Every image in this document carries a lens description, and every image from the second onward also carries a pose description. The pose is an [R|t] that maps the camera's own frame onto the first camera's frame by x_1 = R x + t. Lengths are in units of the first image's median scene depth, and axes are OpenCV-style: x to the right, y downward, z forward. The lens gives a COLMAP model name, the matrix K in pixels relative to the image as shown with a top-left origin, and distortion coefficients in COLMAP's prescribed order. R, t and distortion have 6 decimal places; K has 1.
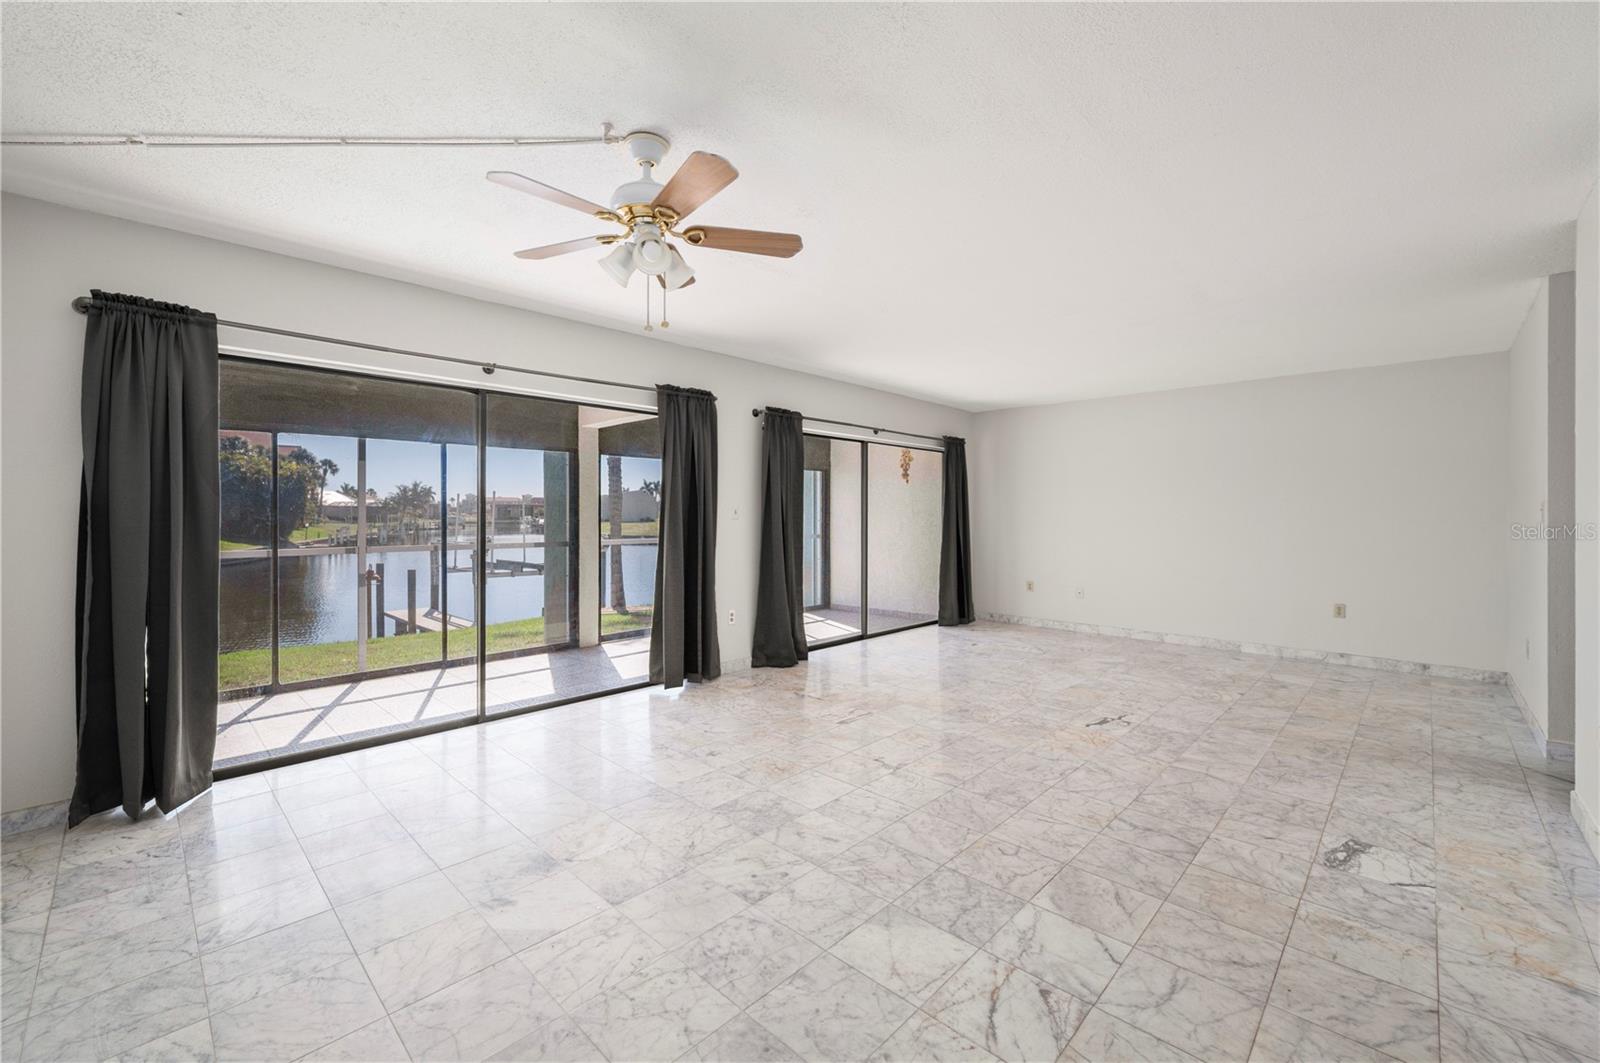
lens RADIAL K [[648.6, 0, 793.8], [0, 648.6, 516.5], [0, 0, 1]] dist [-0.001928, 0.000260]
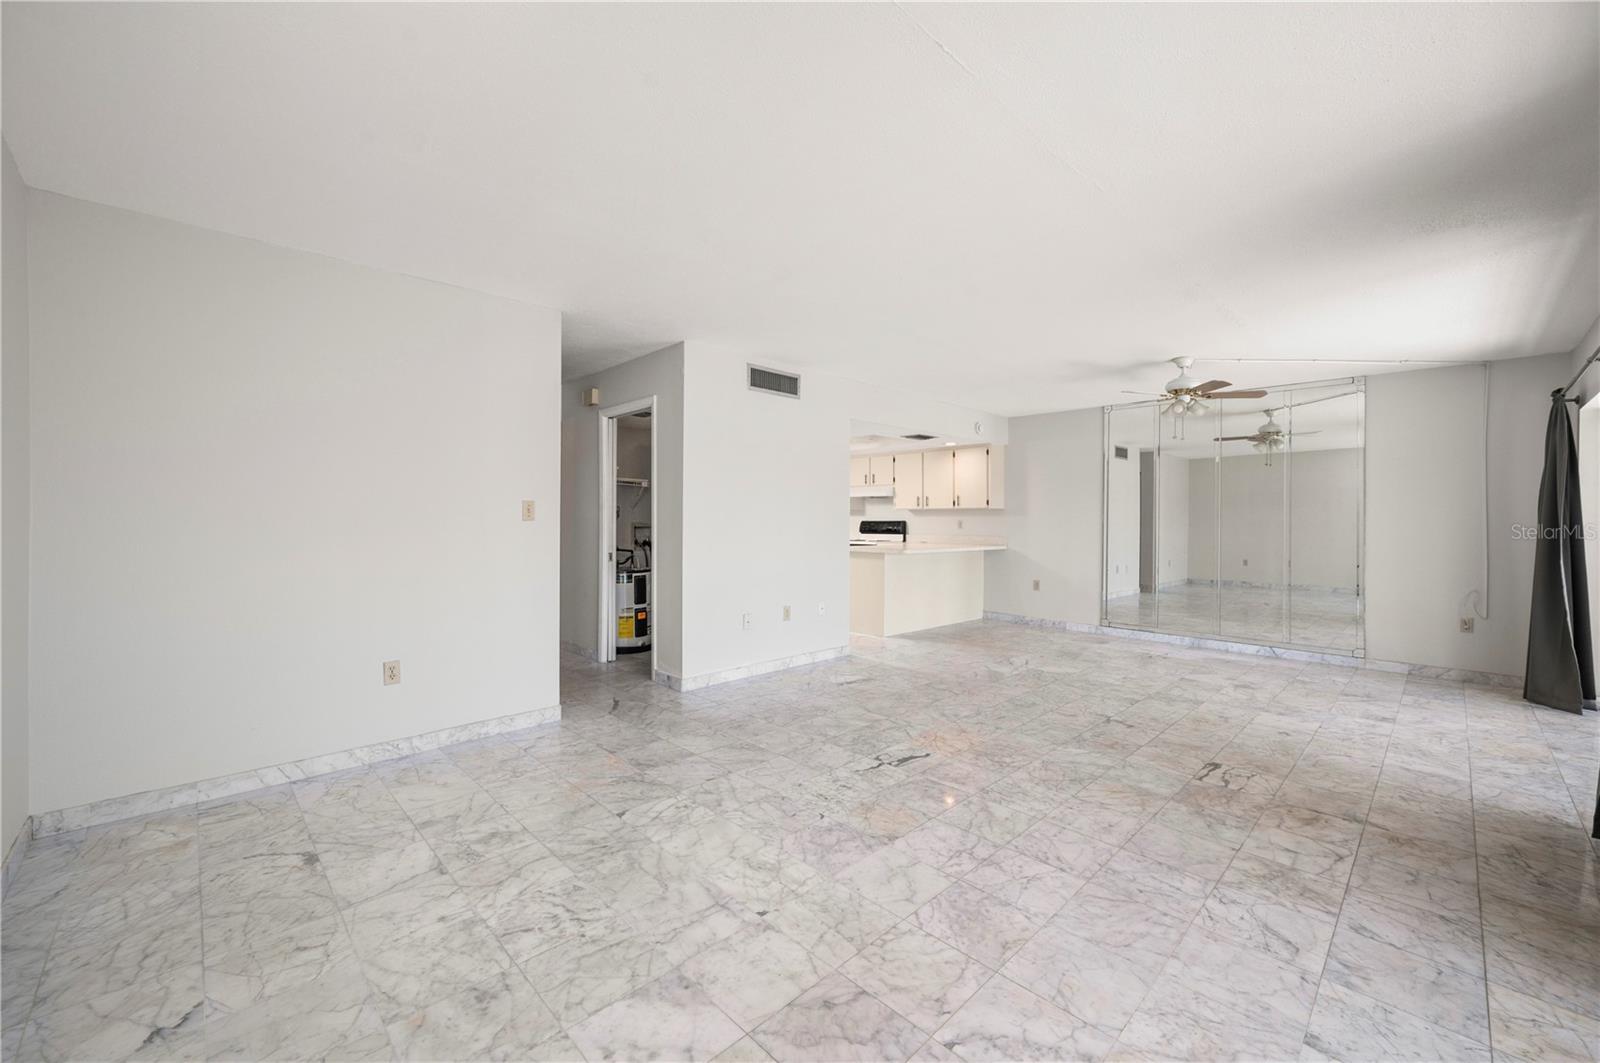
lens RADIAL K [[631.6, 0, 802.7], [0, 631.6, 523.8], [0, 0, 1]] dist [-0.000536, -0.000176]
pose [[-0.999665, -0.009270, 0.024169, 0.630844], [-0.009014, 0.999902, 0.010683, -0.001655], [-0.024266, 0.010461, -0.999651, 1.941693]]
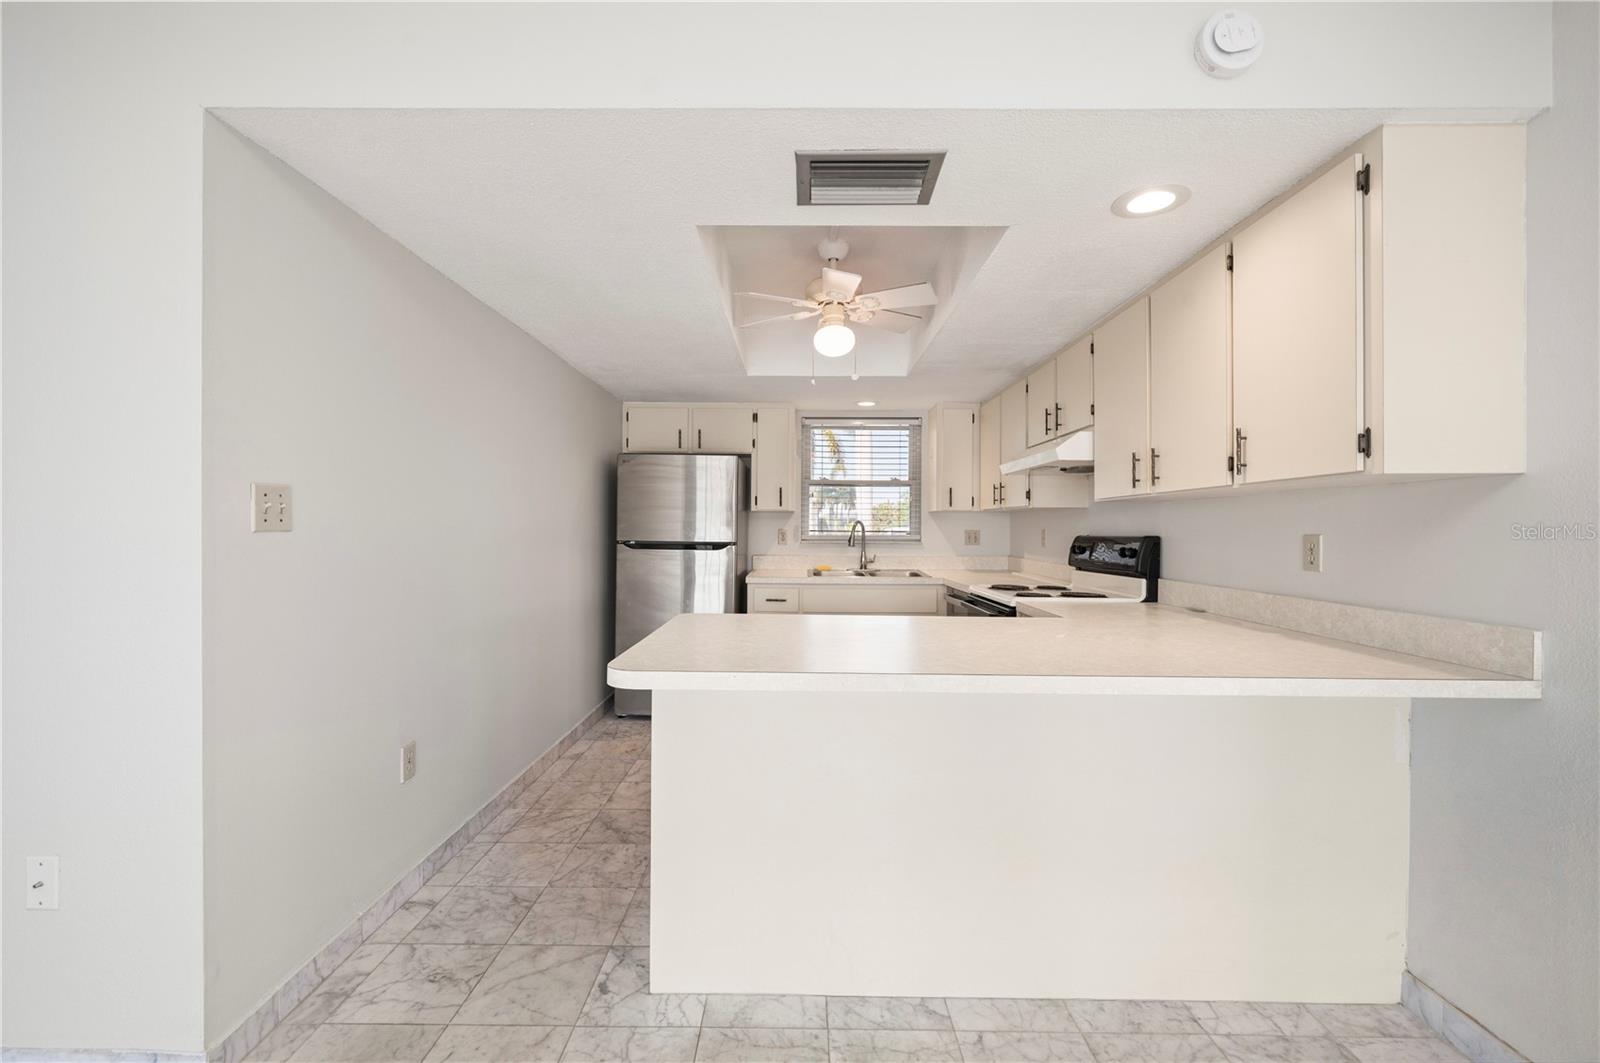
lens RADIAL K [[659.0, 0, 800.0], [0, 659.0, 531.5], [0, 0, 1]] dist [0.000345, 0.000016]
pose [[-0.696524, -0.009704, 0.717468, 0.028431], [-0.005792, 0.999952, 0.007902, -0.000550], [-0.717510, 0.001348, -0.696547, 0.407613]]
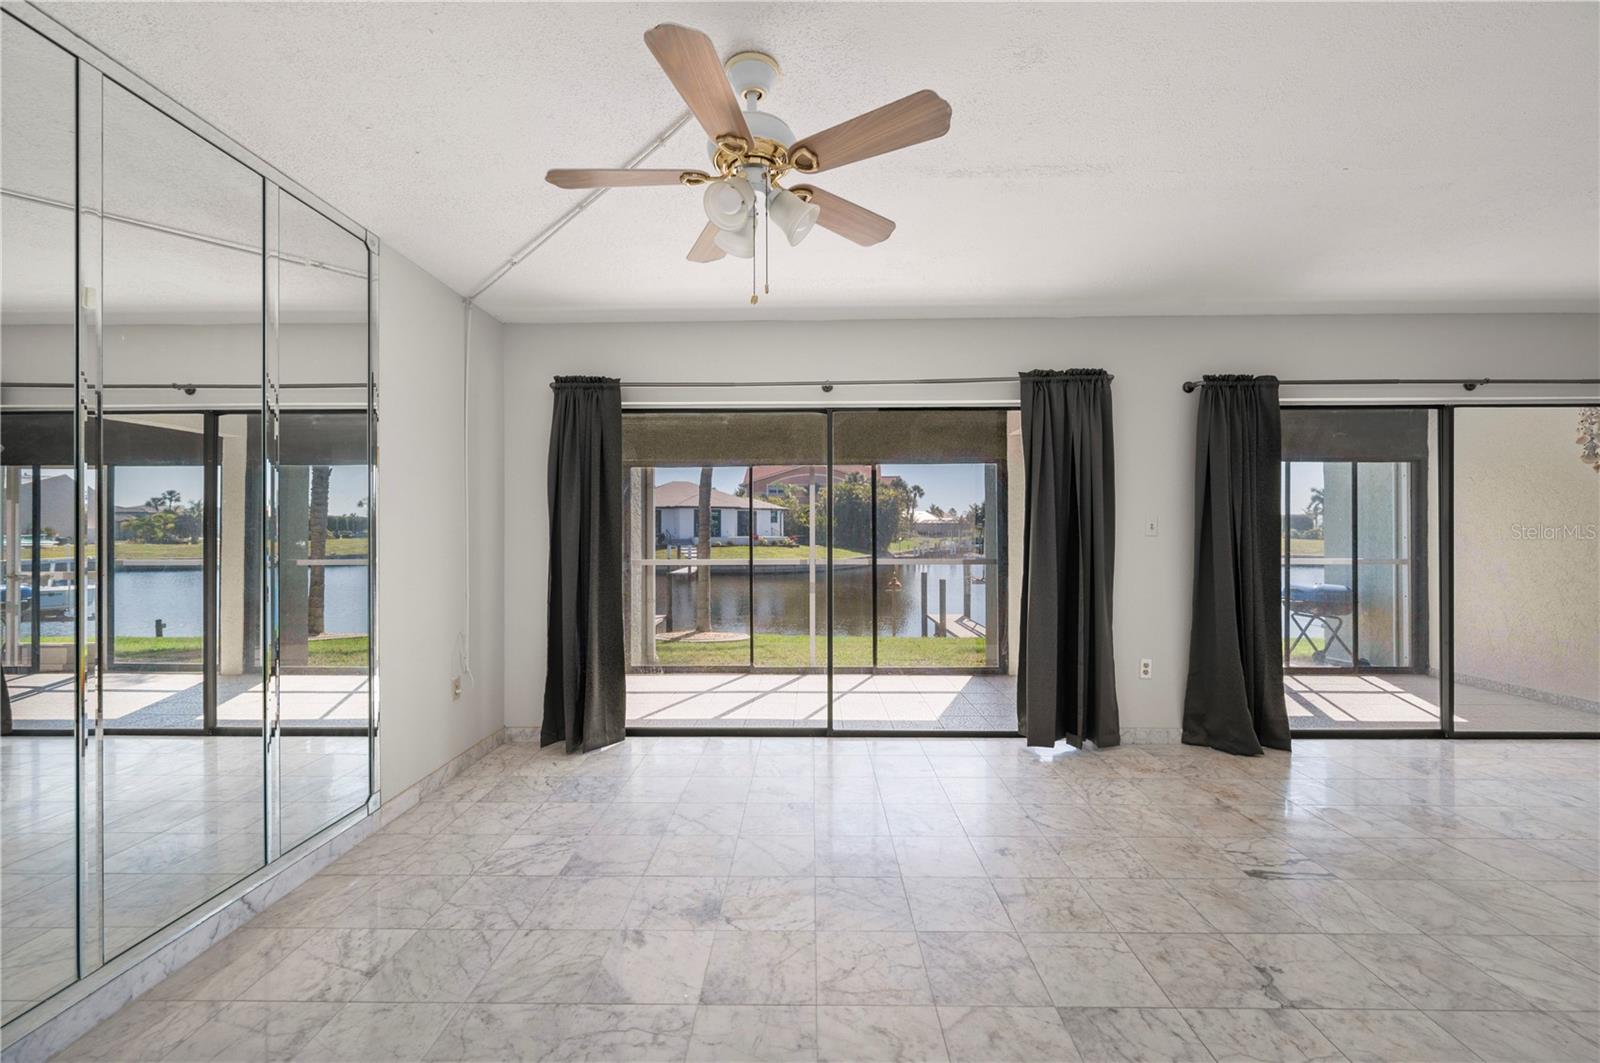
lens RADIAL K [[638.5, 0, 800.6], [0, 638.5, 529.3], [0, 0, 1]] dist [-0.000192, -0.000156]
pose [[0.686018, -0.004856, -0.727568, 0.230361], [0.002275, 0.999987, -0.004529, -0.001759], [0.727581, 0.001452, 0.686020, 0.299638]]
